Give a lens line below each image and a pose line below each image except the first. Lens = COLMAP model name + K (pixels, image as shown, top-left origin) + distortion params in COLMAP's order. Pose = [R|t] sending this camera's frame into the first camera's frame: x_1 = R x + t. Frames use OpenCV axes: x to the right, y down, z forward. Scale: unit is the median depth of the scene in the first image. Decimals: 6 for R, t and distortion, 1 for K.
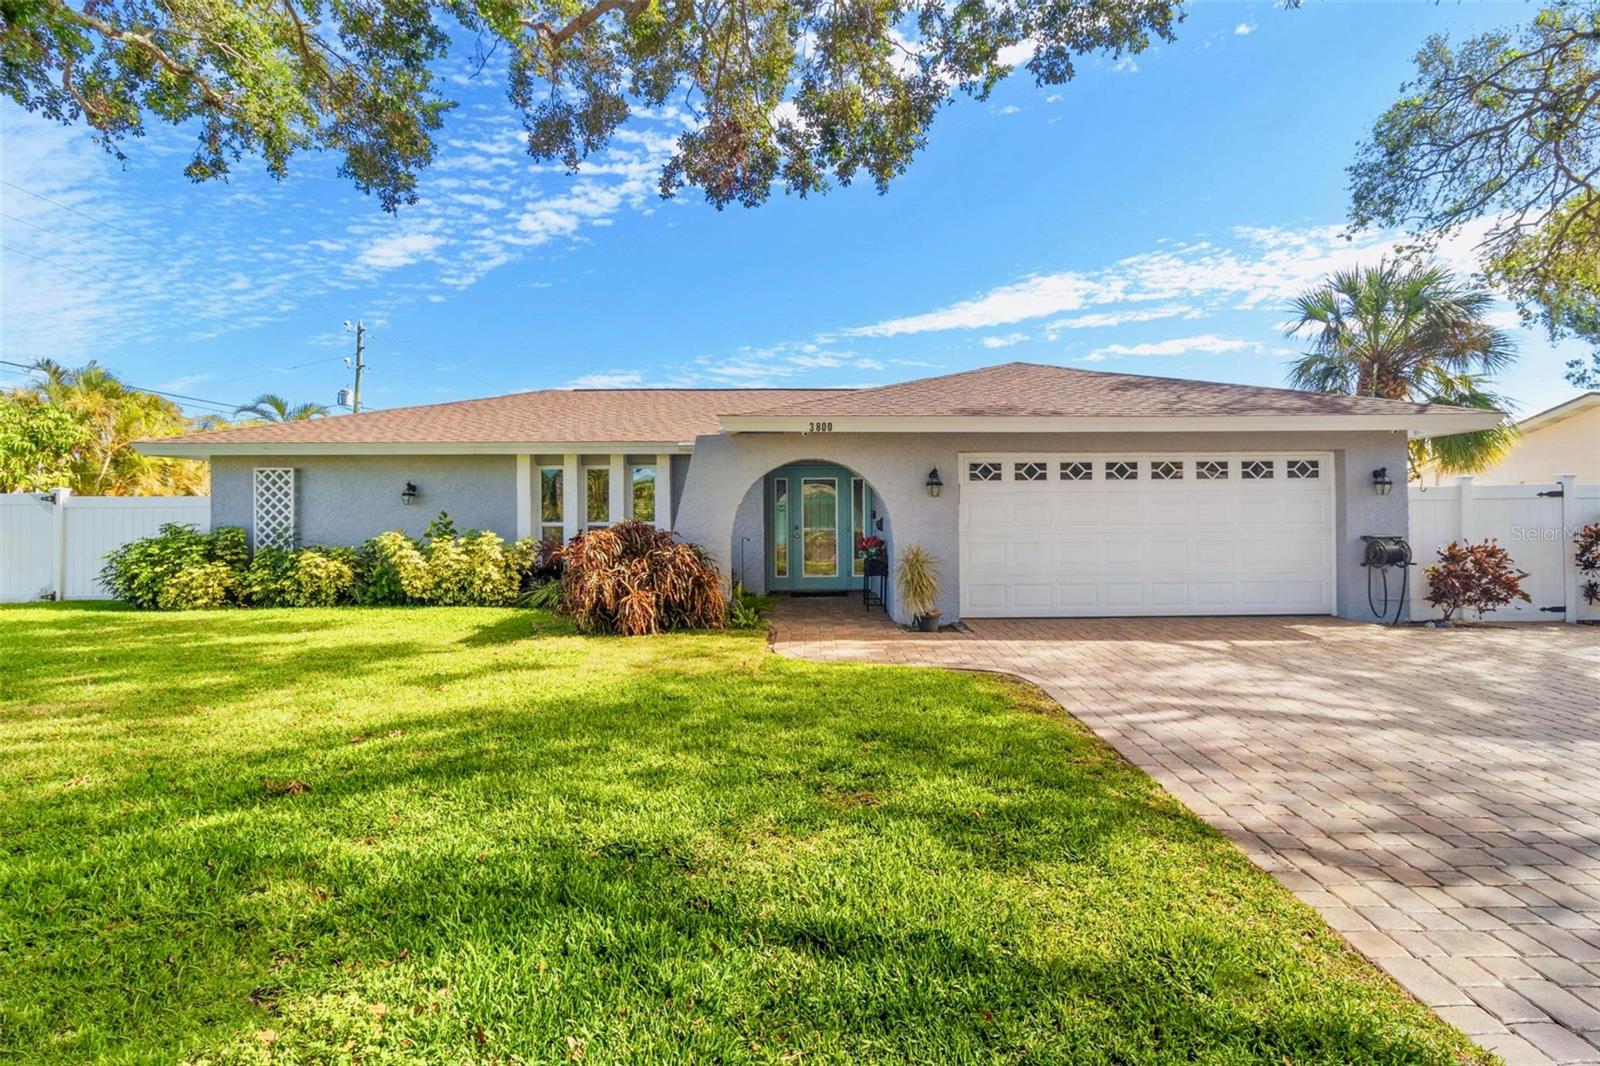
lens RADIAL K [[714.4, 0, 780.1], [0, 714.4, 507.4], [0, 0, 1]] dist [0.009504, -0.000433]
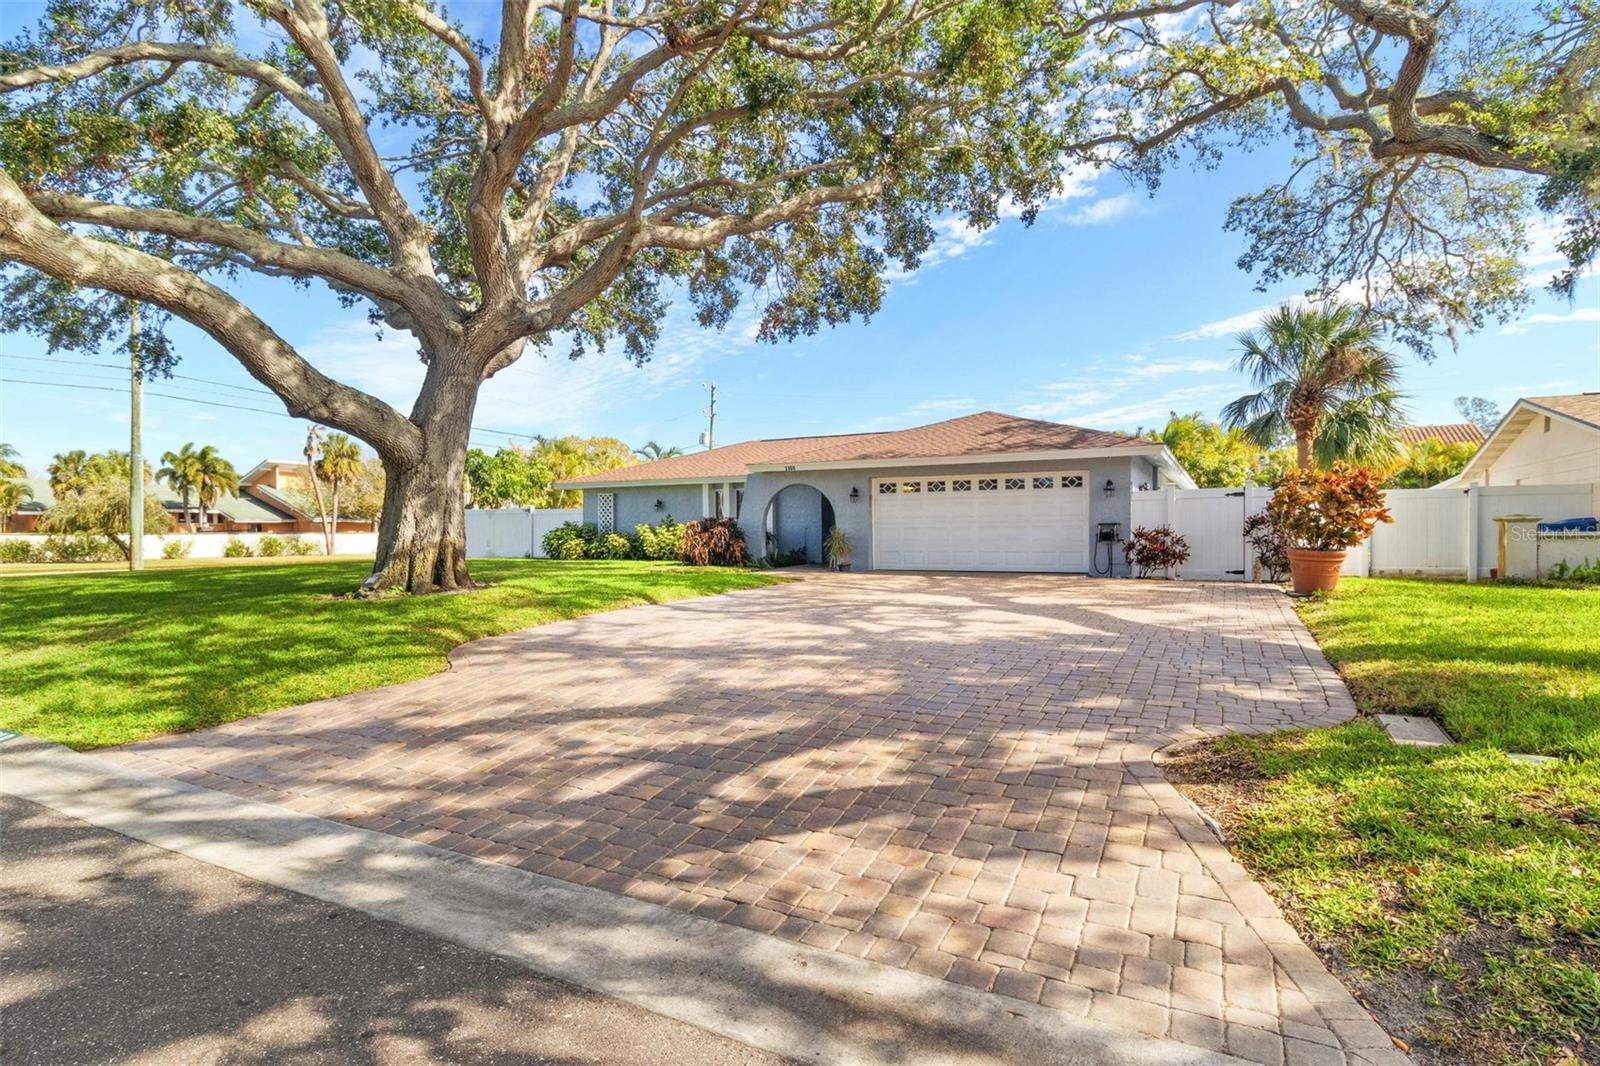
lens RADIAL K [[748.7, 0, 808.5], [0, 748.7, 534.5], [0, 0, 1]] dist [0.002110, 0.000259]
pose [[0.883573, 0.004300, -0.468273, 0.902607], [0.004803, 0.999822, 0.018244, 0.027956], [0.468268, -0.018369, 0.883395, -0.683101]]
